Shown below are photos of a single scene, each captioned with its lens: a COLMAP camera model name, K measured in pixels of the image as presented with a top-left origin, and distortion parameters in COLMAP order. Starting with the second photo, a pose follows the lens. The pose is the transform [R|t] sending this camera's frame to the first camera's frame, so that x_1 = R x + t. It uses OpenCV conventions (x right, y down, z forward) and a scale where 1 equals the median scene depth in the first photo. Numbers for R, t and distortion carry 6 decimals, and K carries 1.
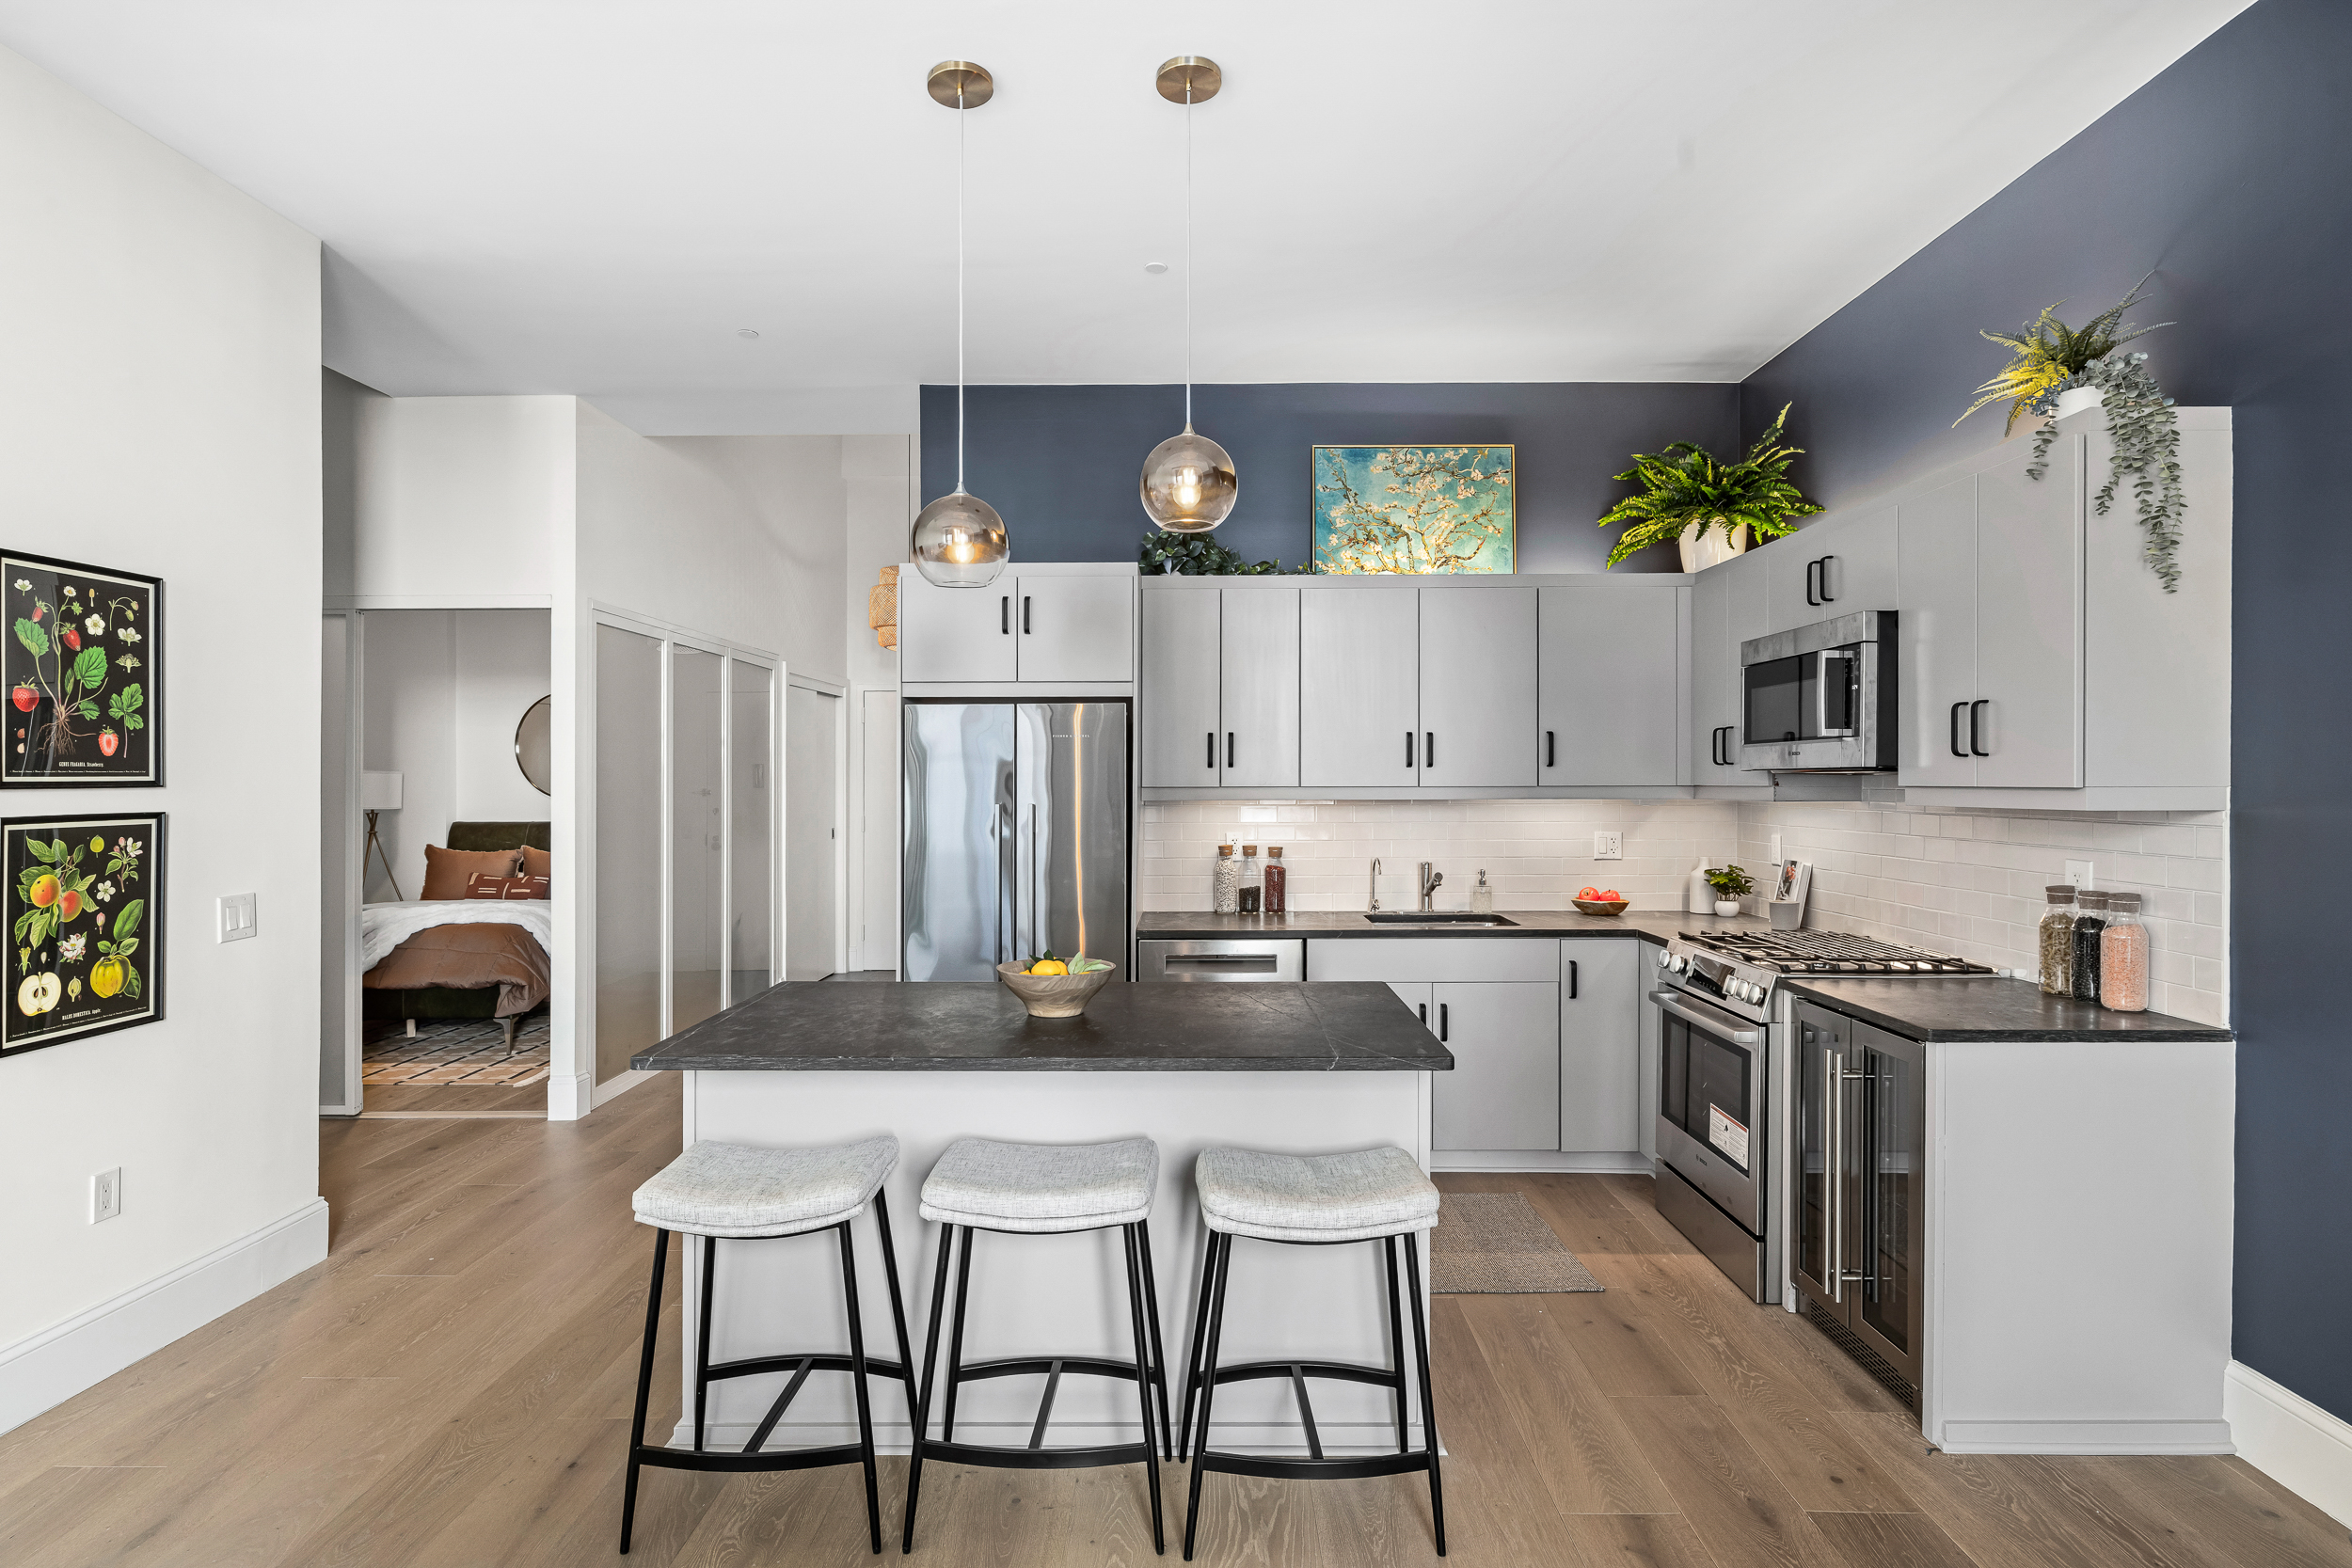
lens RADIAL K [[1244.1, 0, 1176.0], [0, 1244.1, 784.0], [0, 0, 1]] dist [-0.000145, 0.000044]
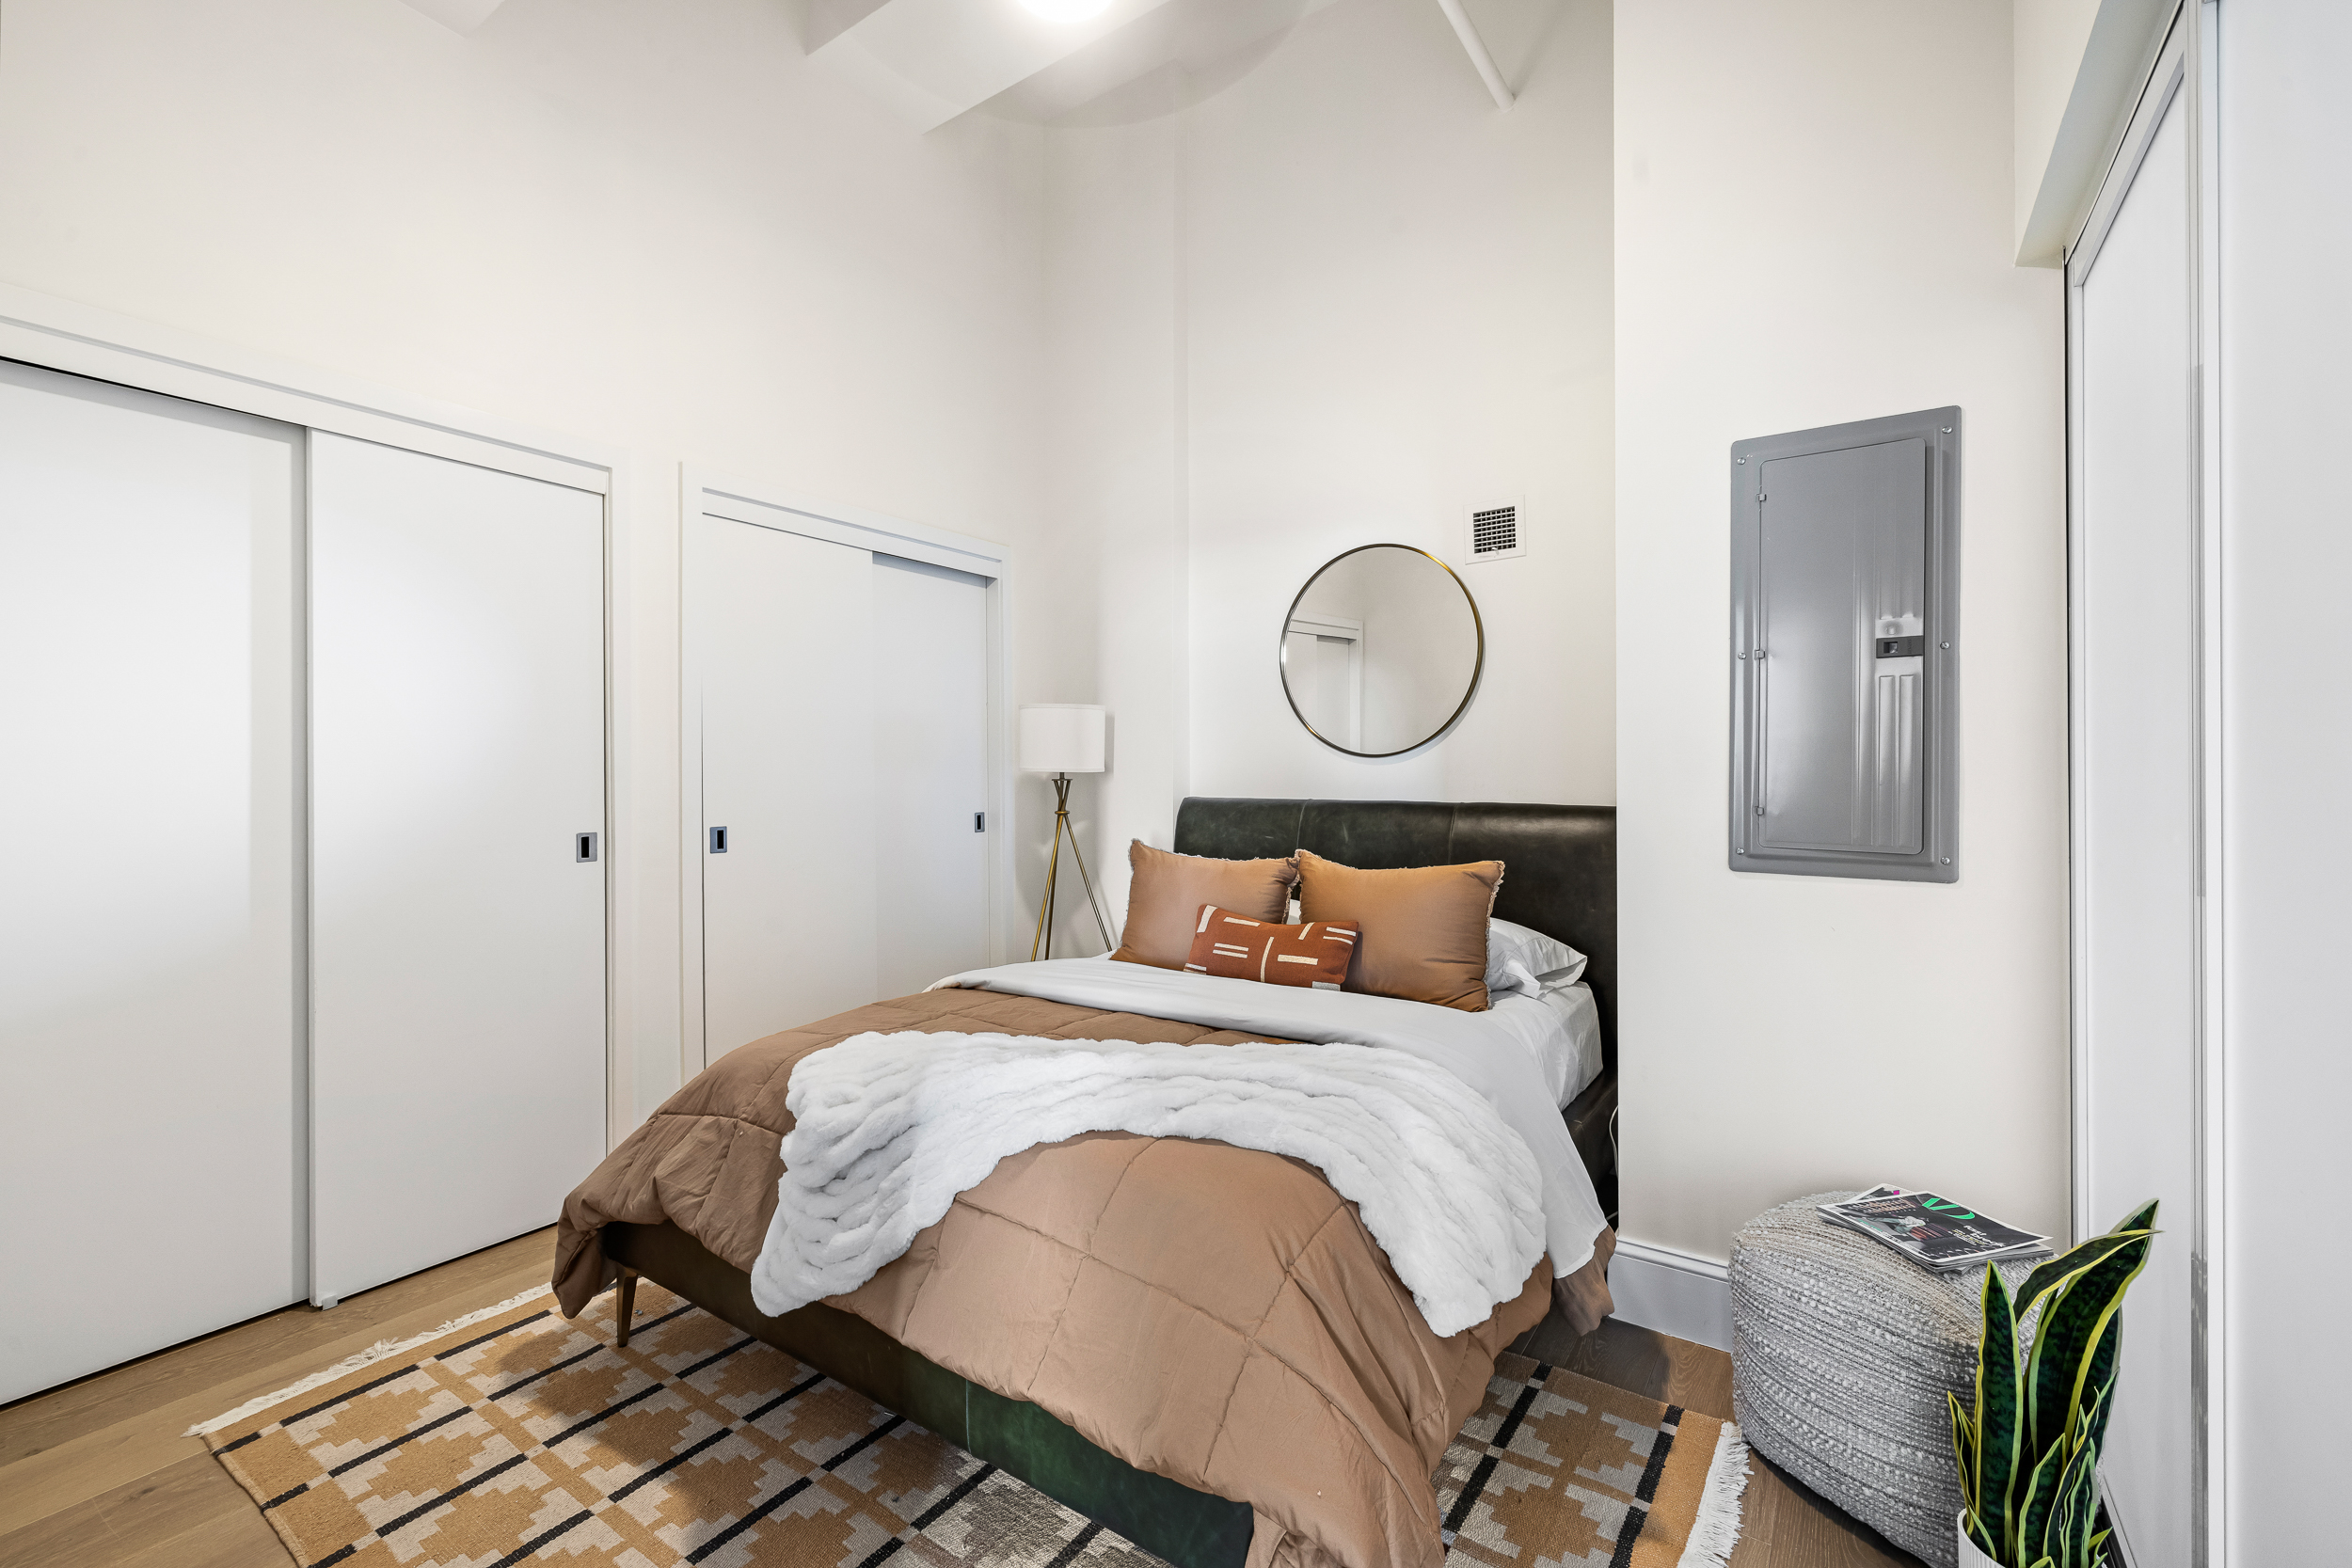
lens RADIAL K [[1003.6, 0, 1175.7], [0, 1003.6, 759.7], [0, 0, 1]] dist [0.000529, 0.000026]
pose [[0.834129, -0.002547, -0.551563, -0.924455], [-0.001530, 0.999975, -0.006931, 0.046836], [0.551567, 0.006625, 0.834104, 1.714998]]
